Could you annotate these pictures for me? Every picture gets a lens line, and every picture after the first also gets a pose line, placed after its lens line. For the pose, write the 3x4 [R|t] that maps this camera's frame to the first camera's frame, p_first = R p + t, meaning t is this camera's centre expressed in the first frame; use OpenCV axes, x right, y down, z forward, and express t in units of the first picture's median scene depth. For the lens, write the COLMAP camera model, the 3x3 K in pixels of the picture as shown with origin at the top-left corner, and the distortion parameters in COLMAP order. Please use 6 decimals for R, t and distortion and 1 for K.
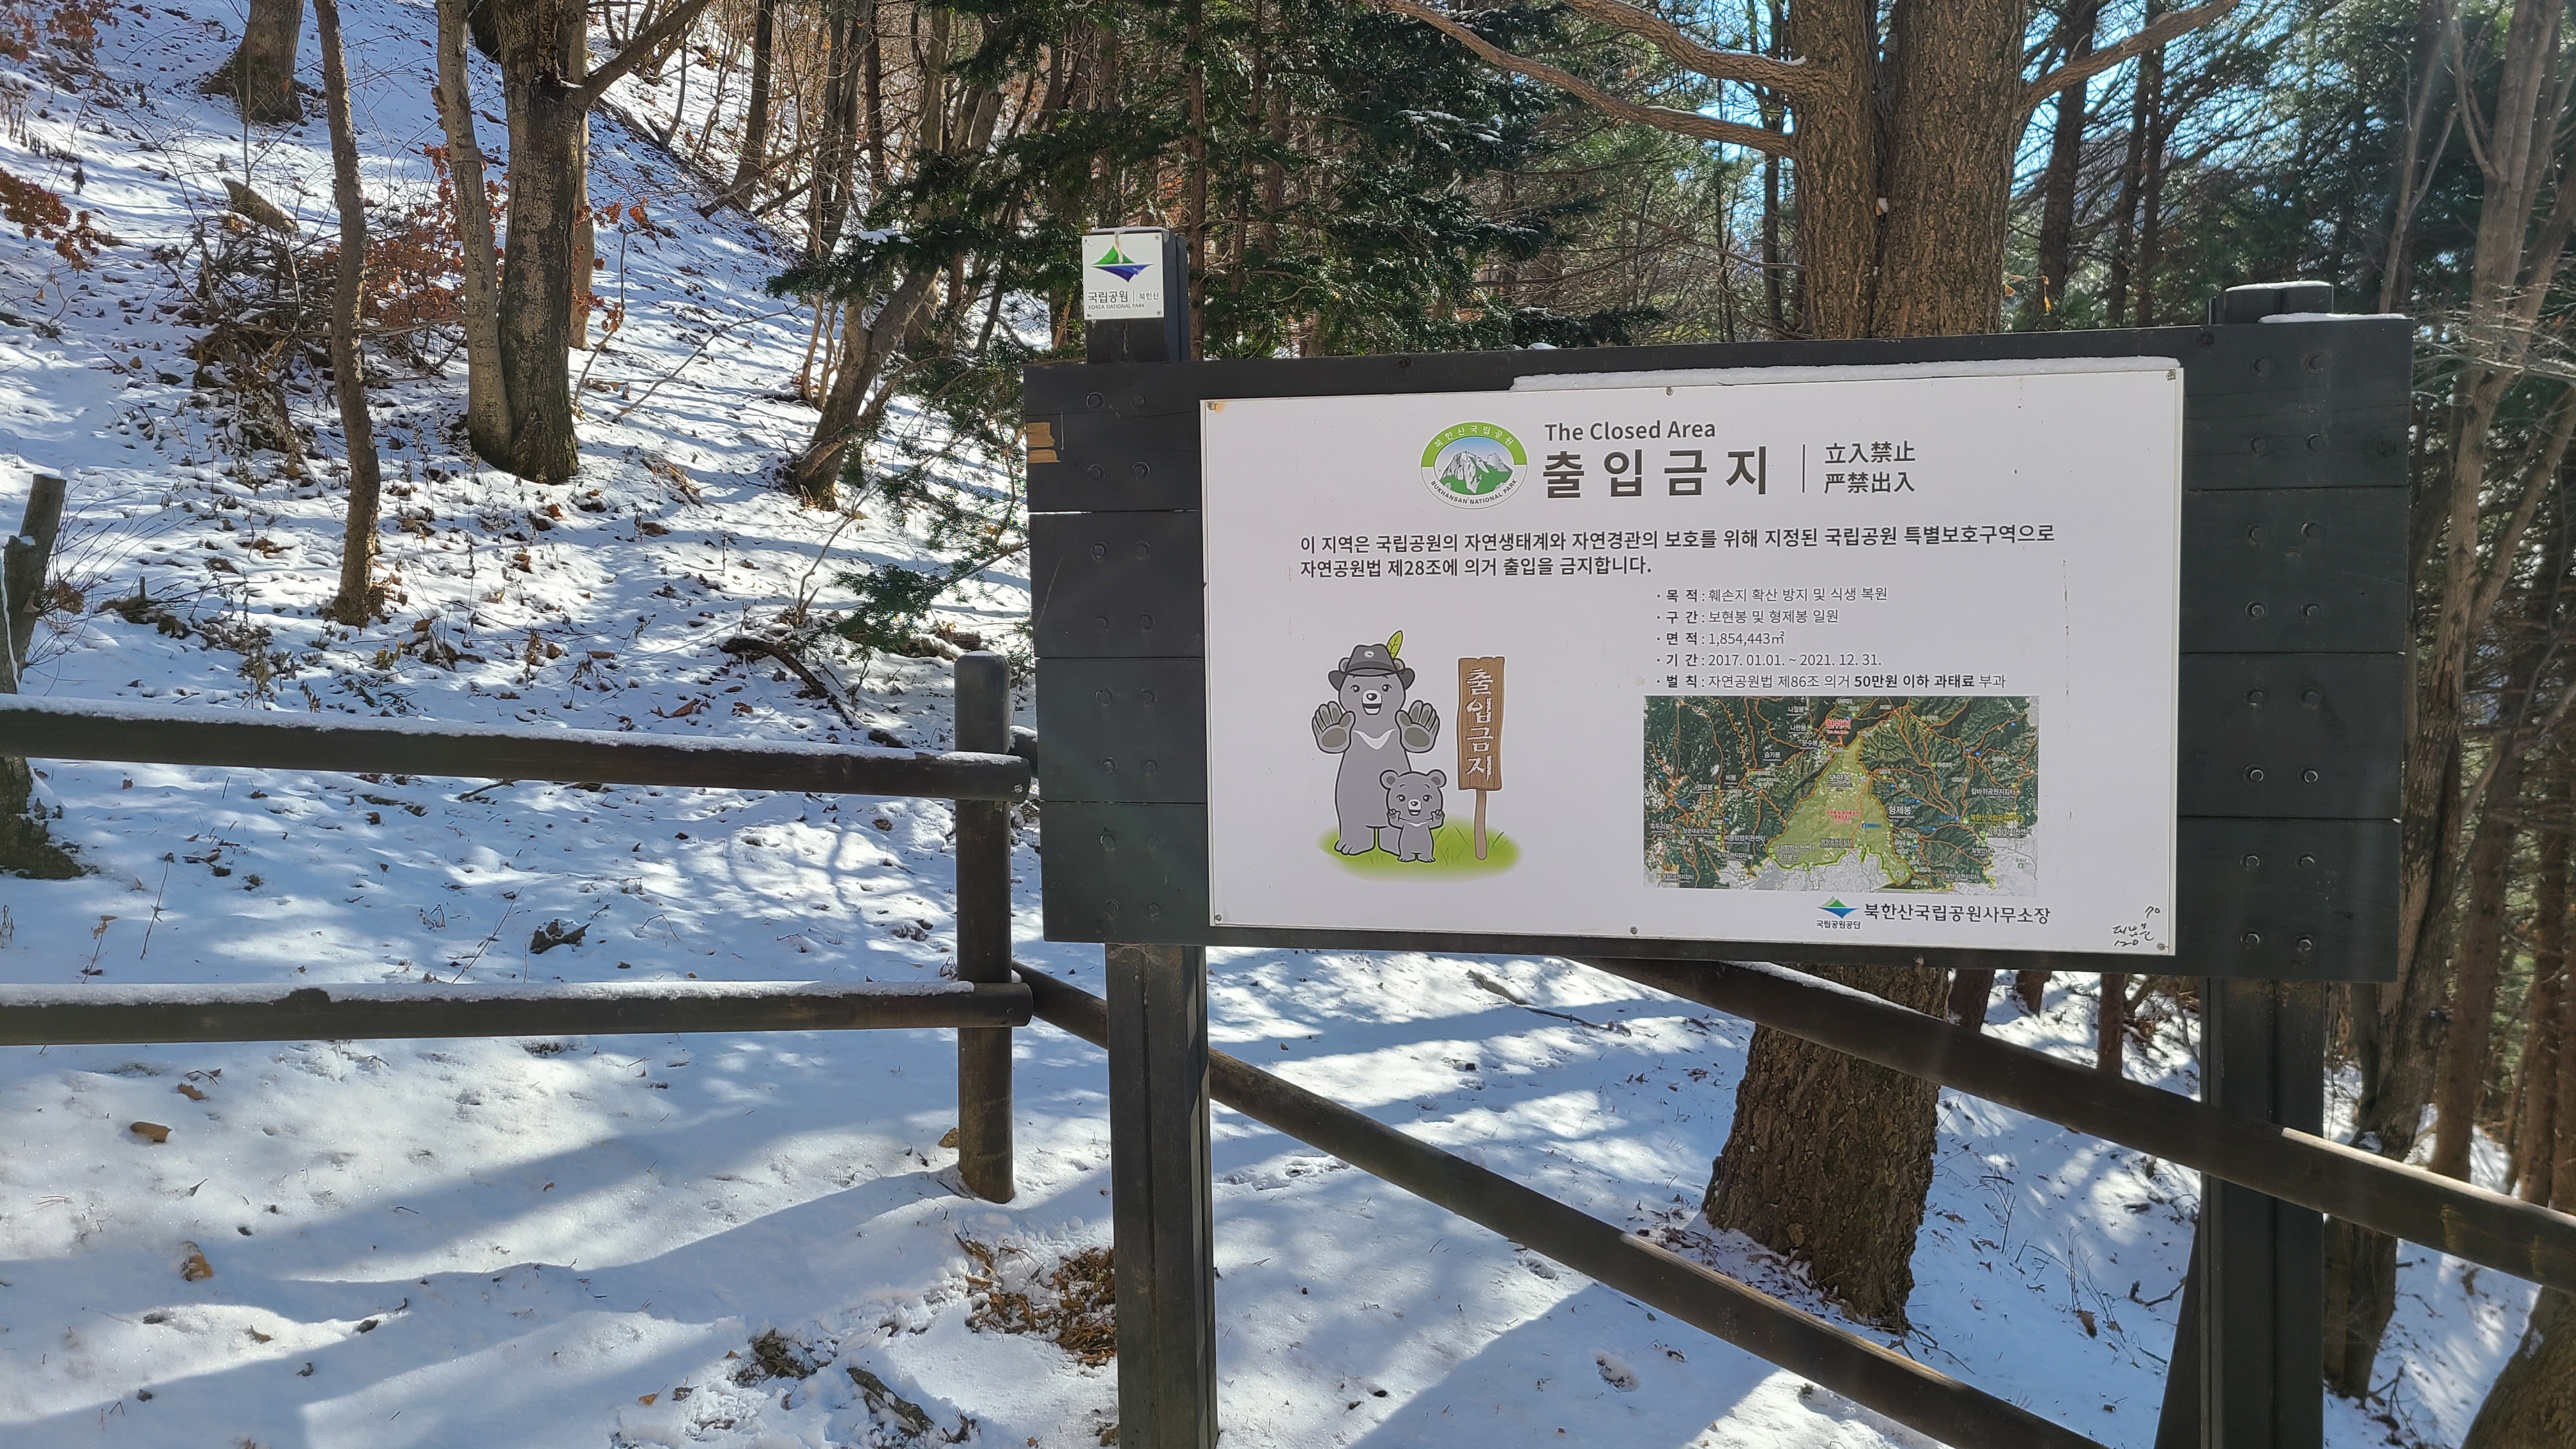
lens RADIAL K [[1892.0, 0, 1288.0], [0, 1892.0, 724.5], [0, 0, 1]] dist [0.033889, 0.000111]
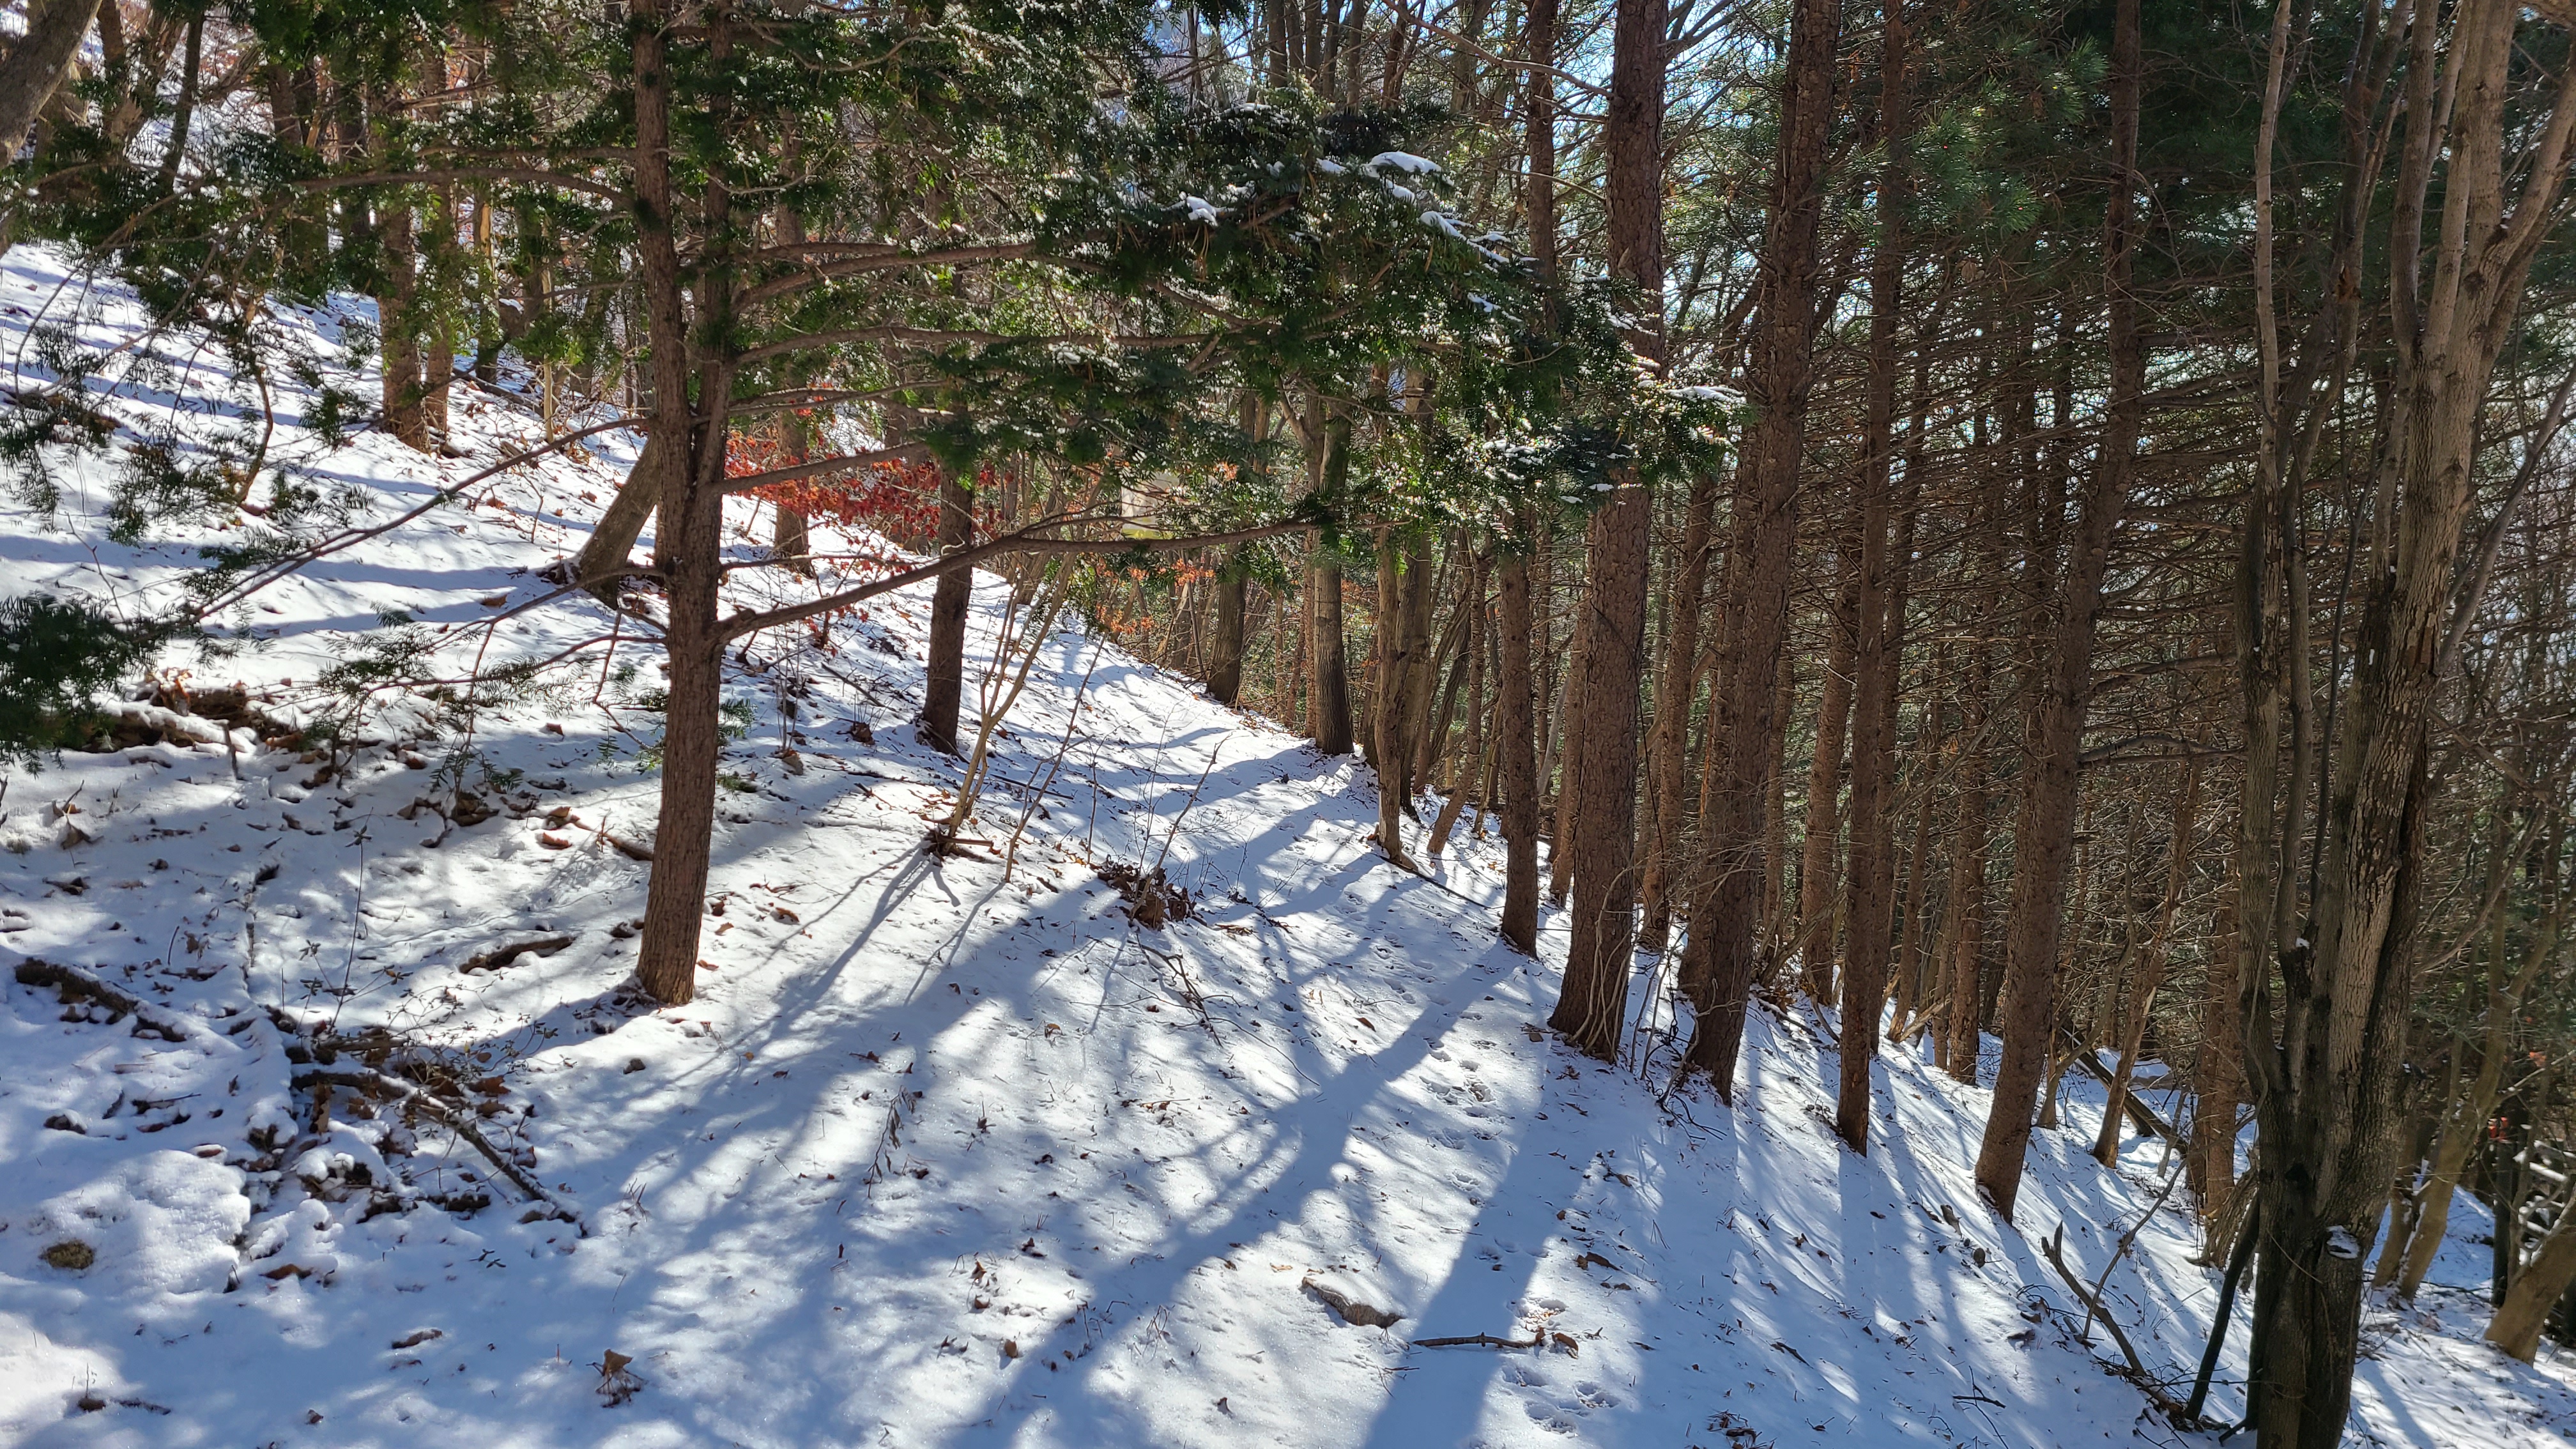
lens RADIAL K [[1892.0, 0, 1288.0], [0, 1892.0, 724.5], [0, 0, 1]] dist [0.033889, 0.000111]
pose [[0.935054, -0.079774, 0.345412, -0.077089], [0.057518, 0.995581, 0.074229, -0.065715], [-0.349808, -0.049541, 0.935511, 0.402787]]
